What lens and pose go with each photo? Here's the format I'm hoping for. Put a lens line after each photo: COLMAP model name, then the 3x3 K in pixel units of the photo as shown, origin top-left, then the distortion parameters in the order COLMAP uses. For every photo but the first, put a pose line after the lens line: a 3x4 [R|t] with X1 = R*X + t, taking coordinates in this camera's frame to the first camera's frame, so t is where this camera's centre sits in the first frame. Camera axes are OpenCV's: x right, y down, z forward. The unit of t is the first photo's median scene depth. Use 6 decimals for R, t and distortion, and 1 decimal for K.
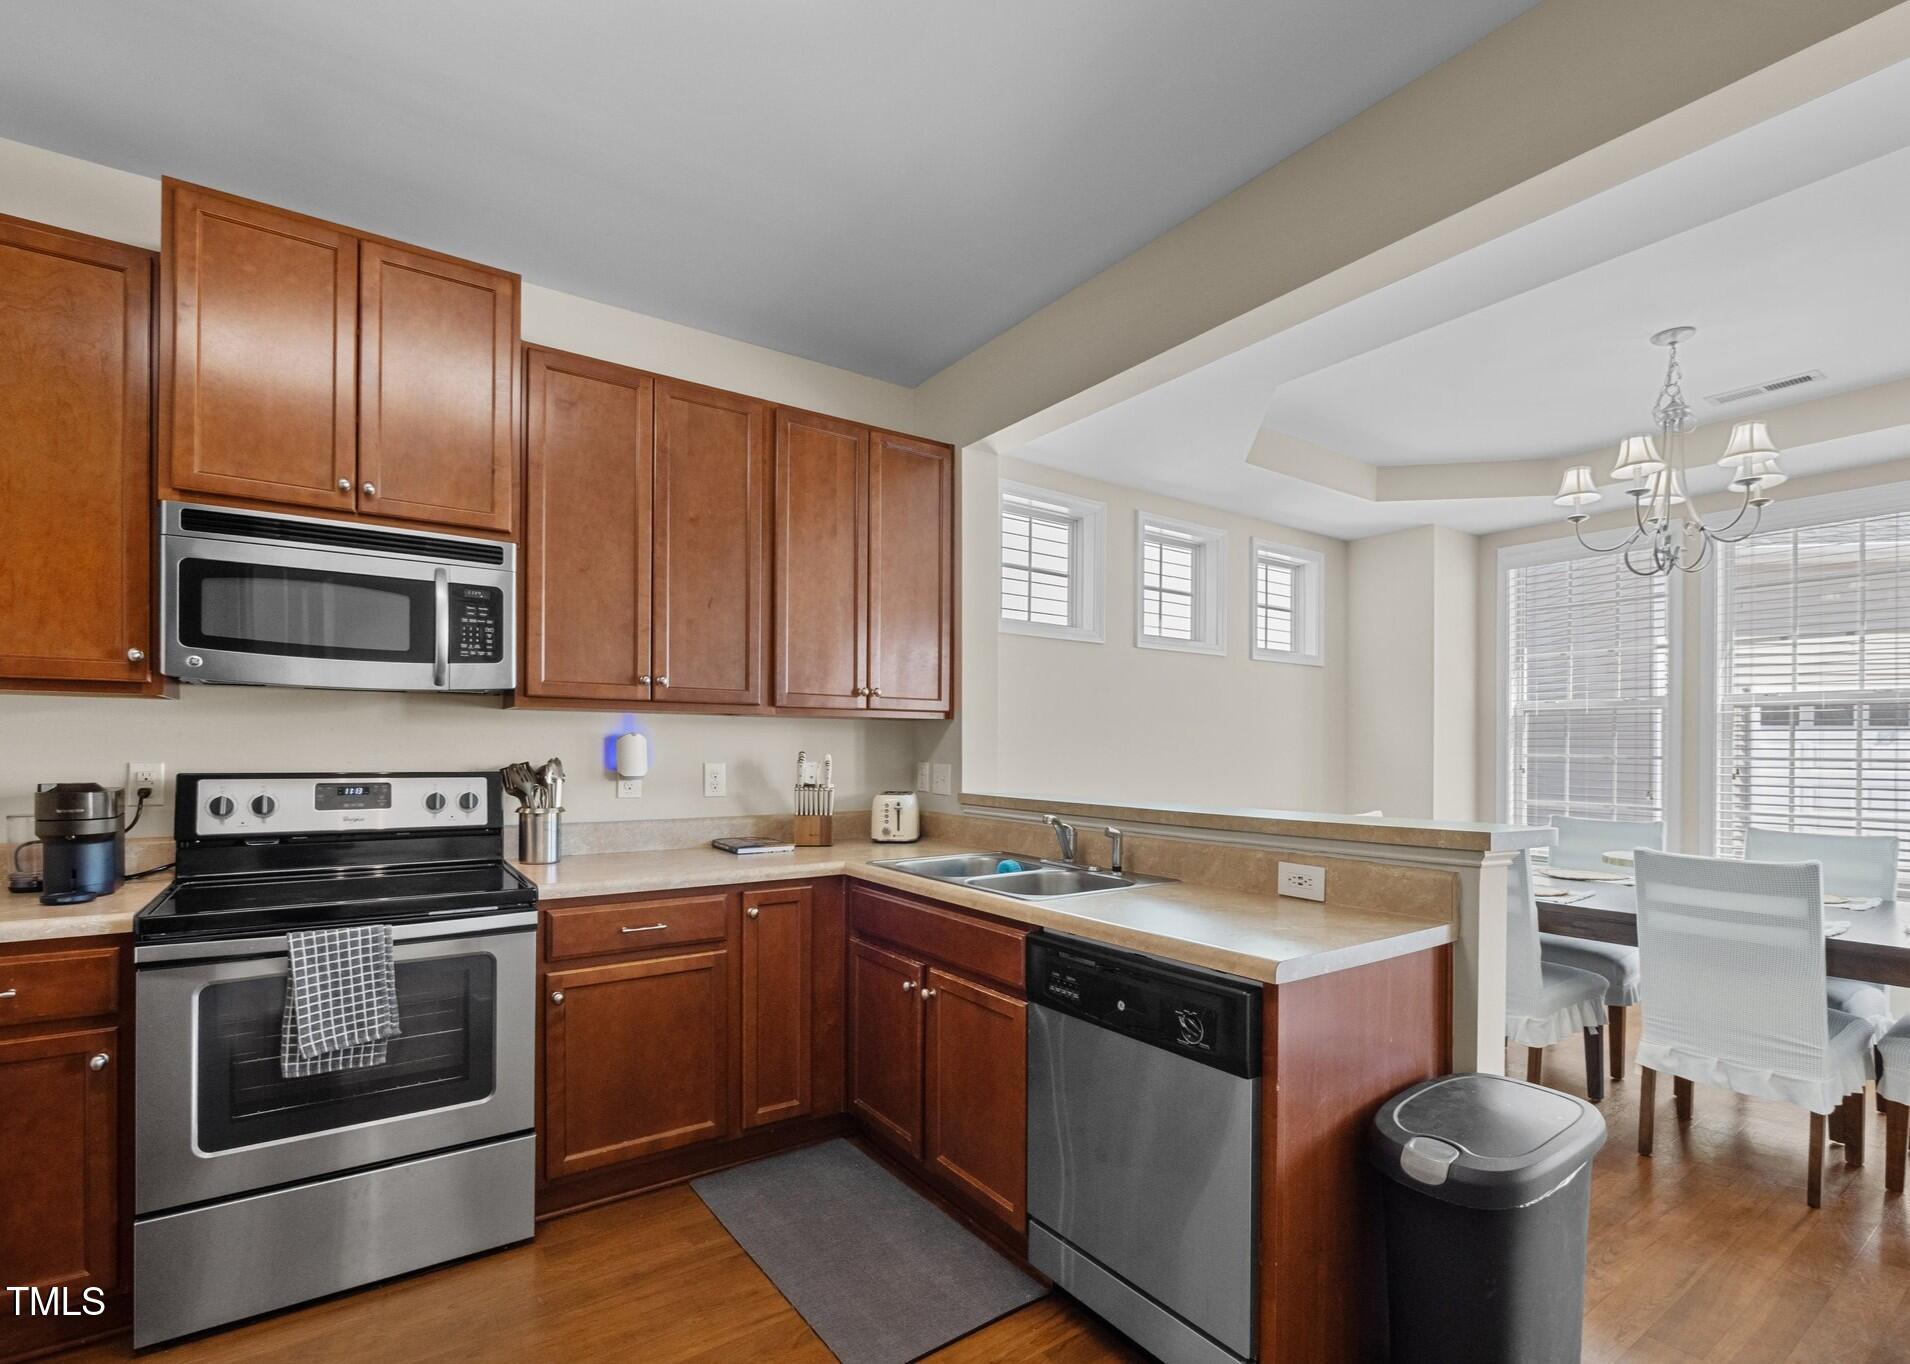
lens RADIAL K [[903.0, 0, 937.4], [0, 903.0, 744.3], [0, 0, 1]] dist [-0.000824, 0.000351]
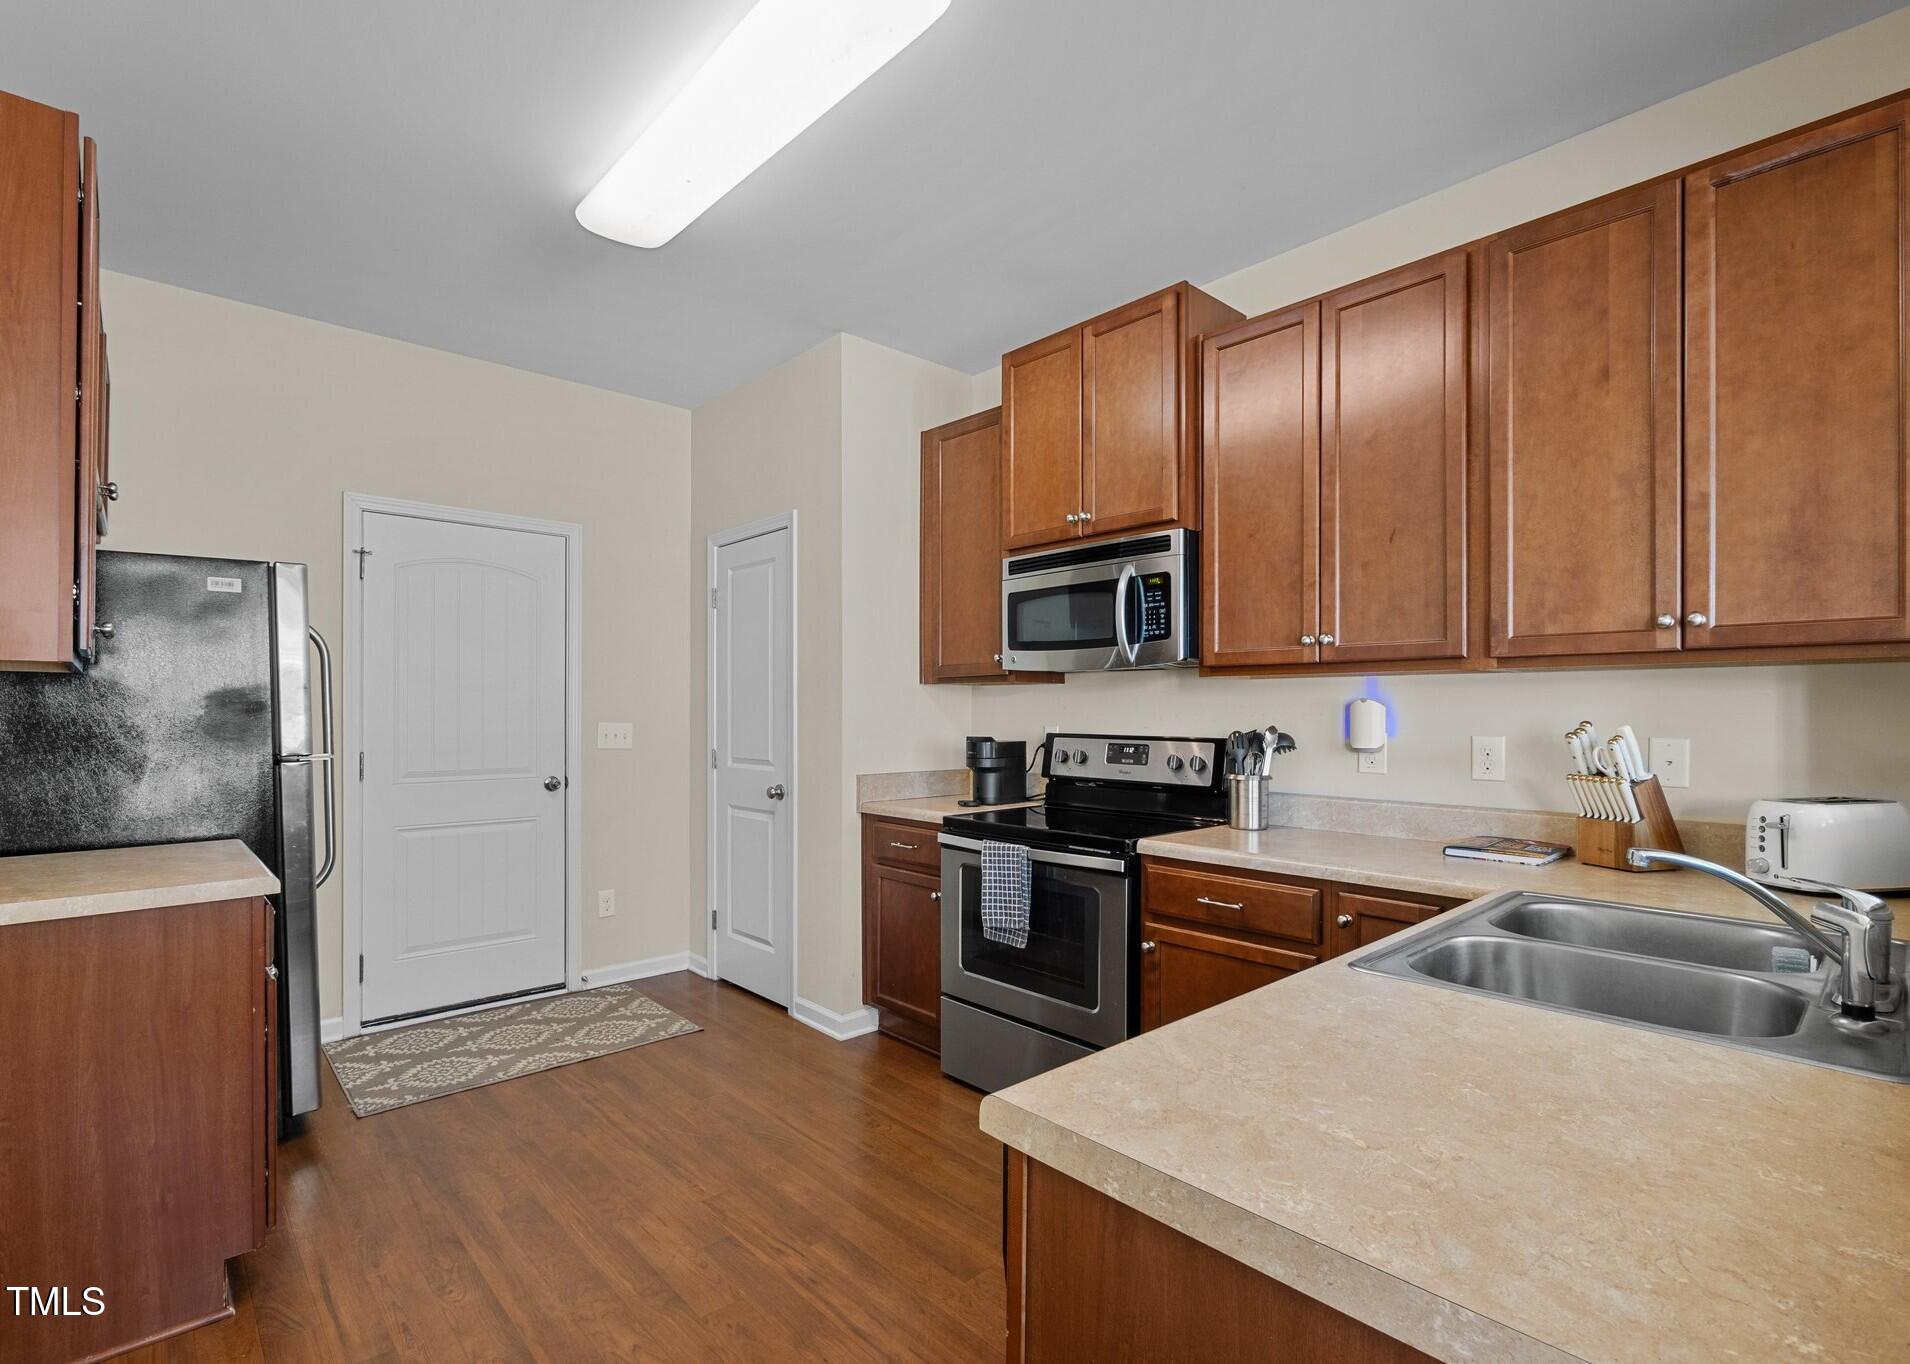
lens RADIAL K [[903.0, 0, 896.3], [0, 903.0, 712.8], [0, 0, 1]] dist [-0.000824, 0.000351]
pose [[0.102491, -0.006130, -0.994715, 0.572169], [0.000139, 0.999981, -0.006148, 0.007105], [0.994734, 0.000492, 0.102490, 0.538610]]
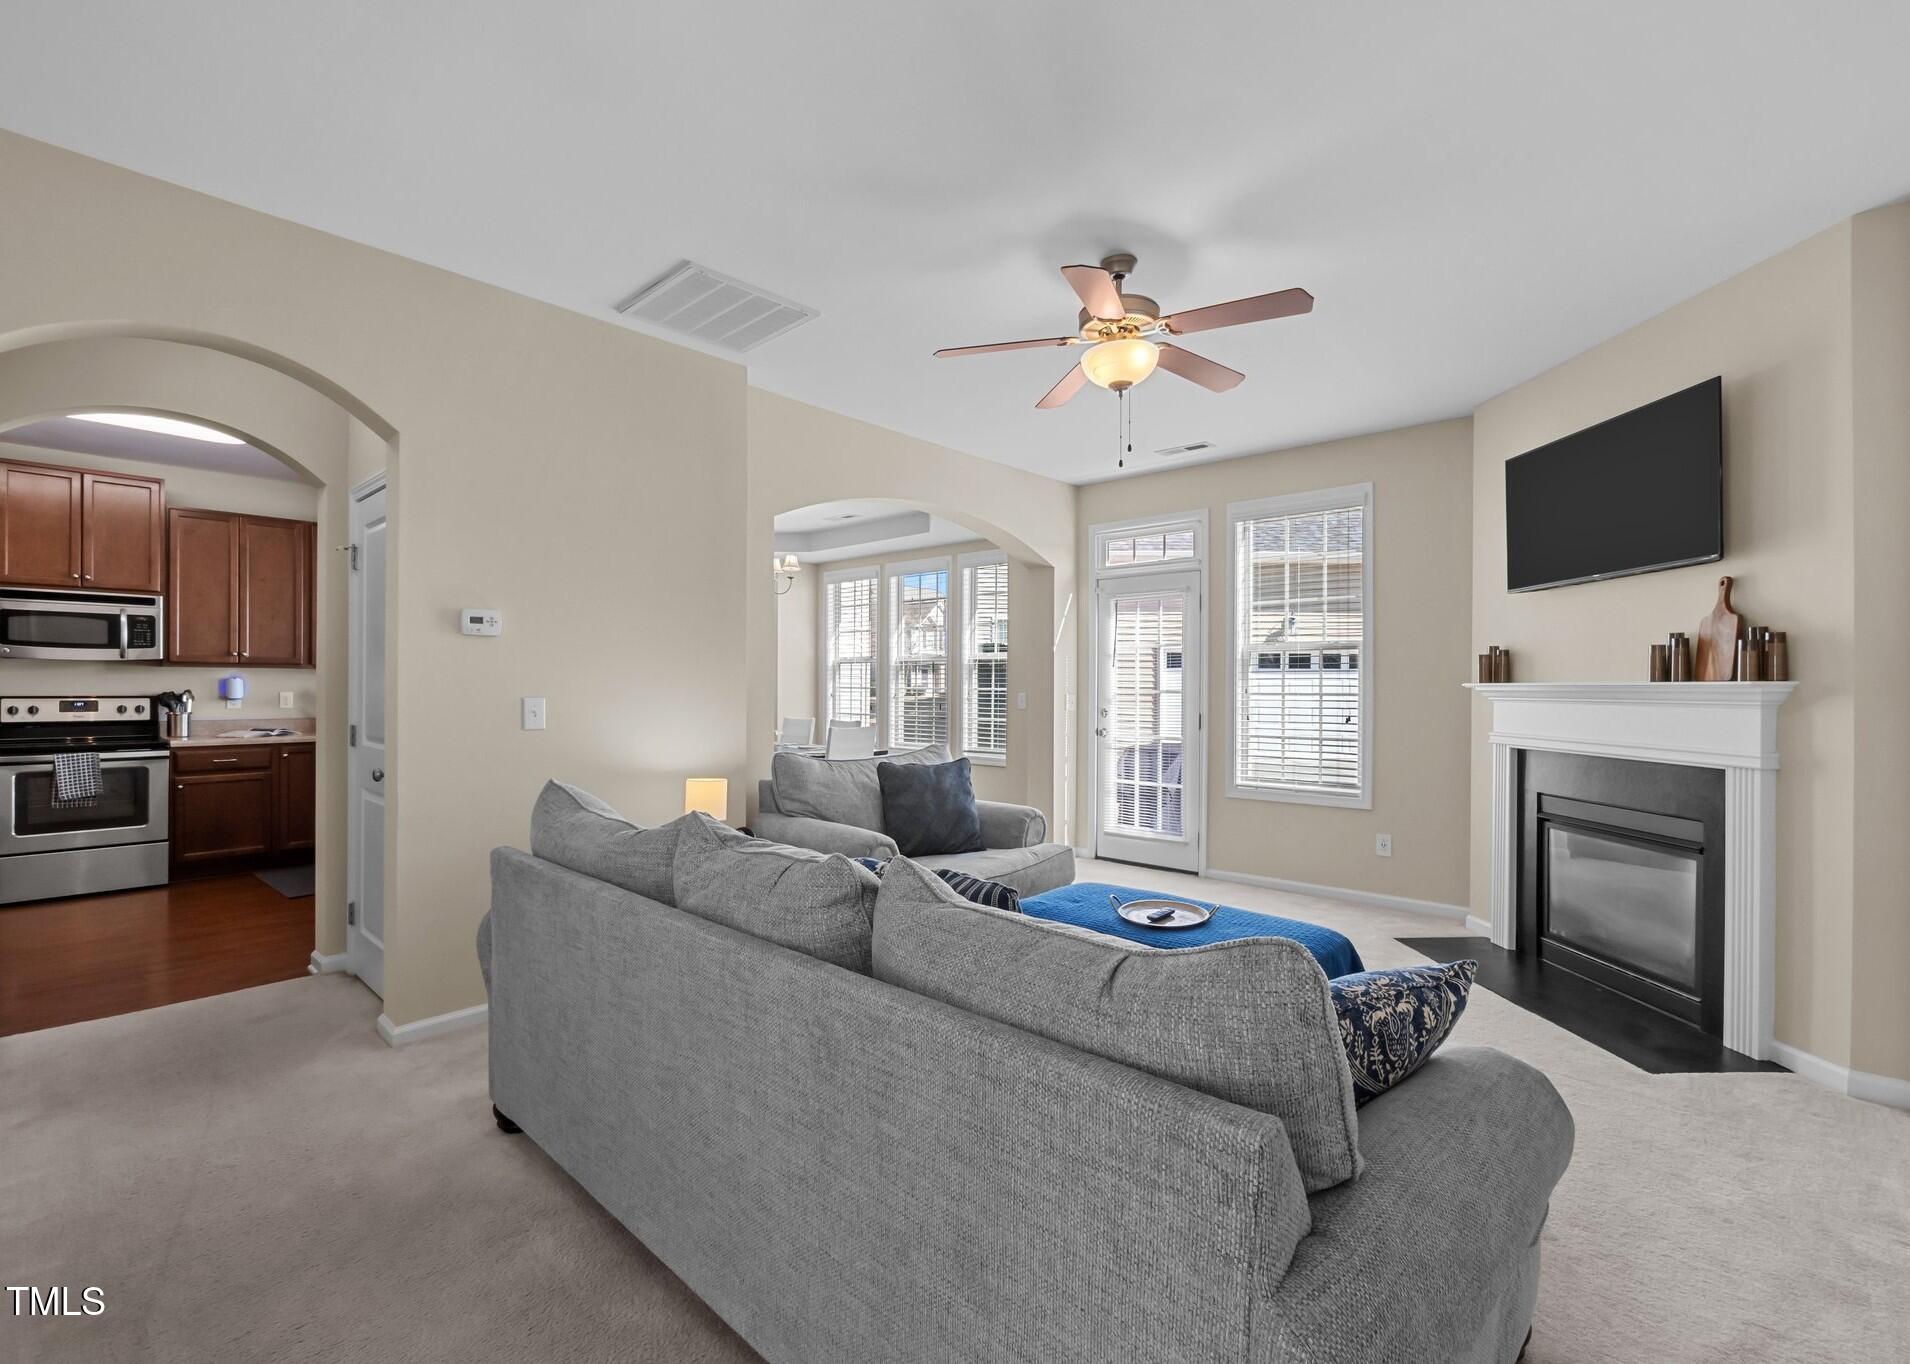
lens RADIAL K [[903.0, 0, 961.3], [0, 903.0, 683.0], [0, 0, 1]] dist [-0.000824, 0.000351]
pose [[0.974742, -0.003881, 0.223302, 0.992596], [0.004091, 0.999992, -0.000475, 0.009166], [-0.223298, 0.001377, 0.974749, -1.678868]]
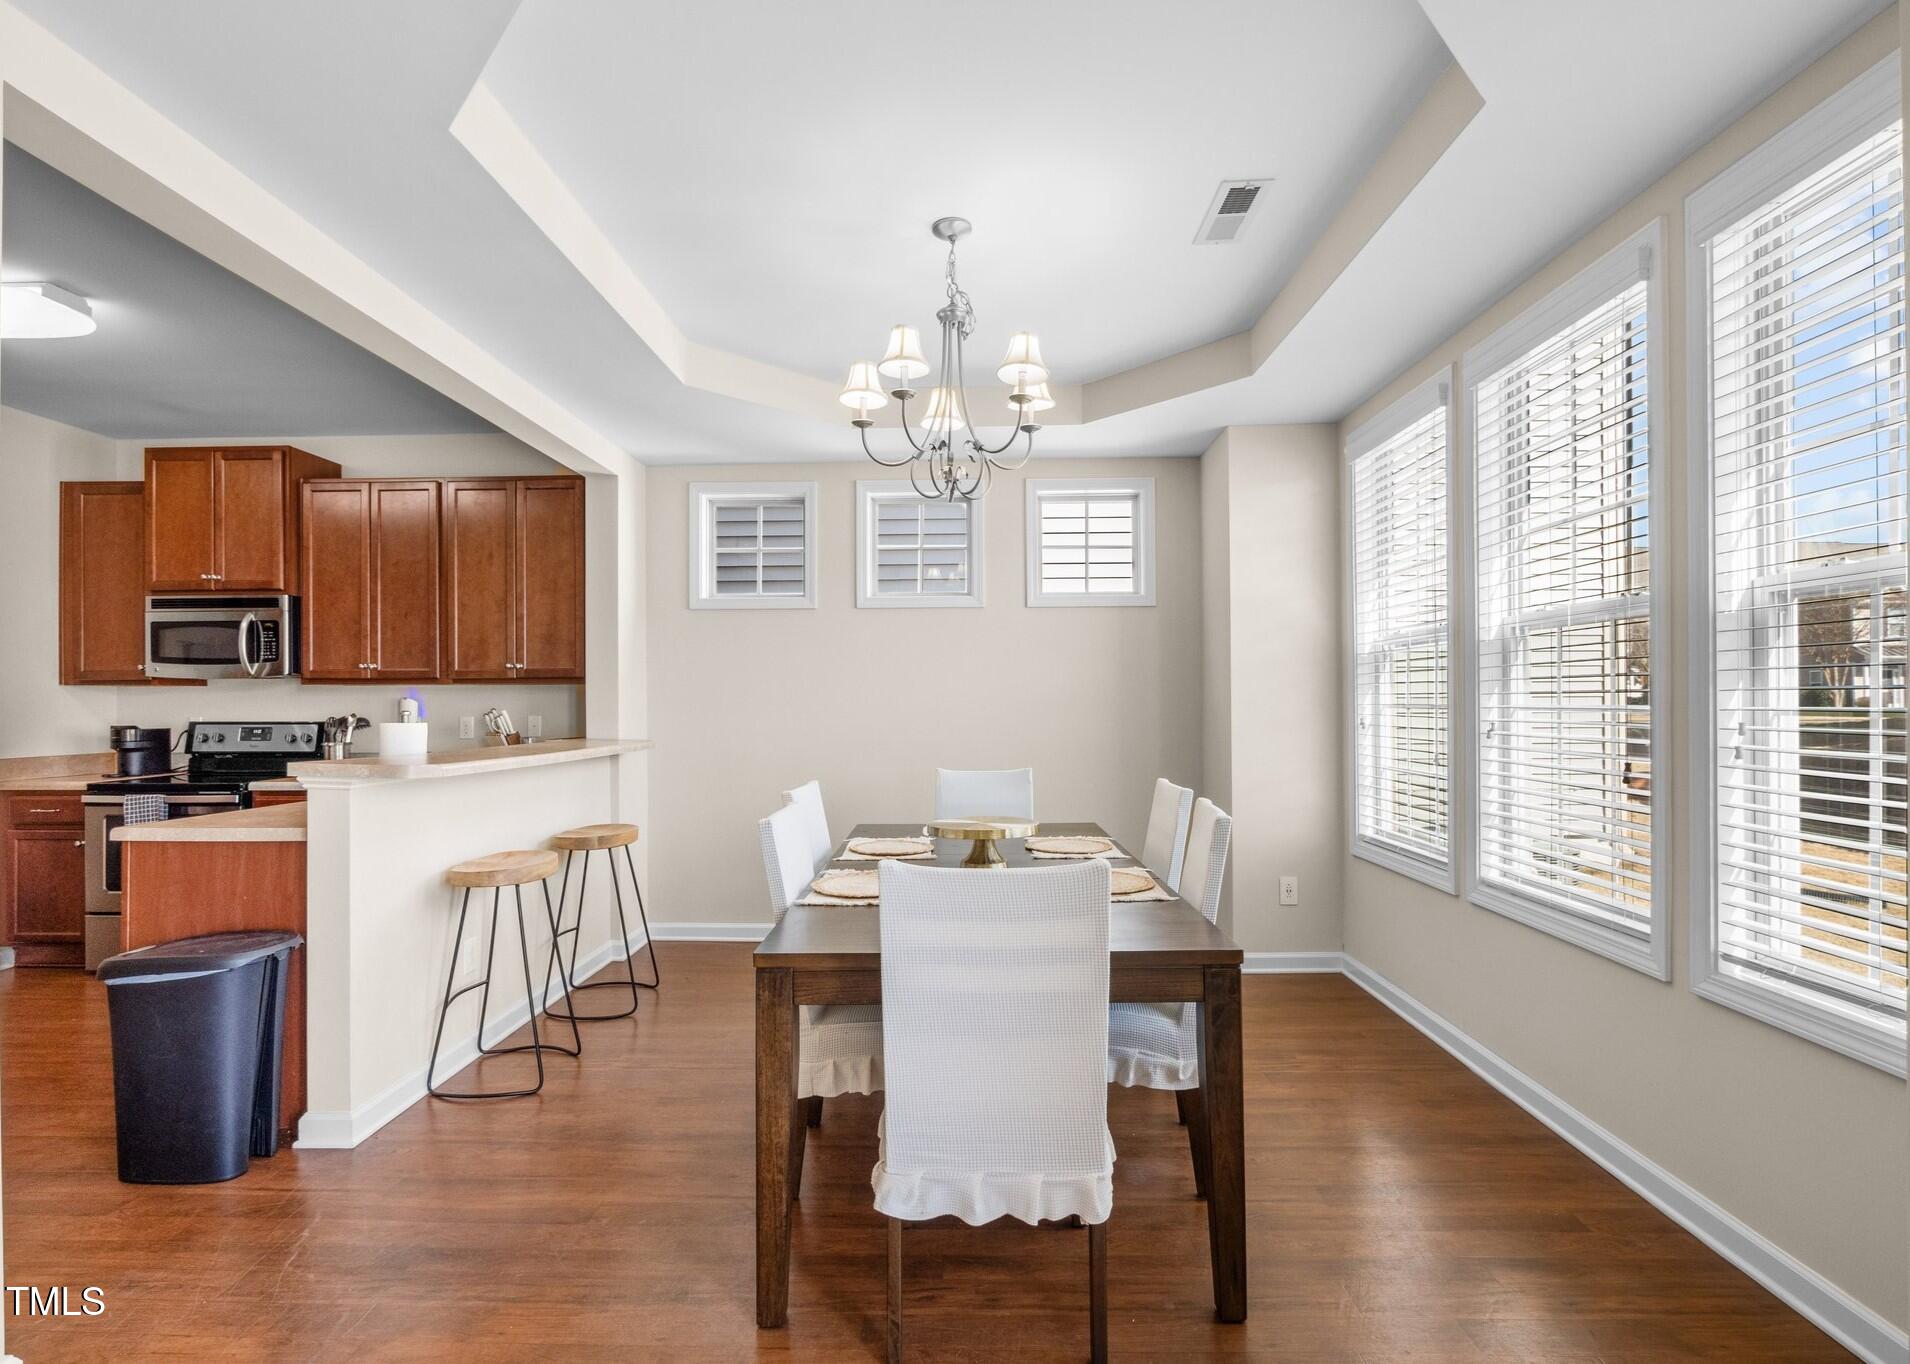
lens RADIAL K [[903.0, 0, 949.6], [0, 903.0, 698.4], [0, 0, 1]] dist [-0.000824, 0.000351]
pose [[0.798838, -0.015125, -0.601355, 1.641848], [0.011735, 0.999885, -0.009559, 0.017086], [0.601431, 0.000579, 0.798924, 0.353120]]
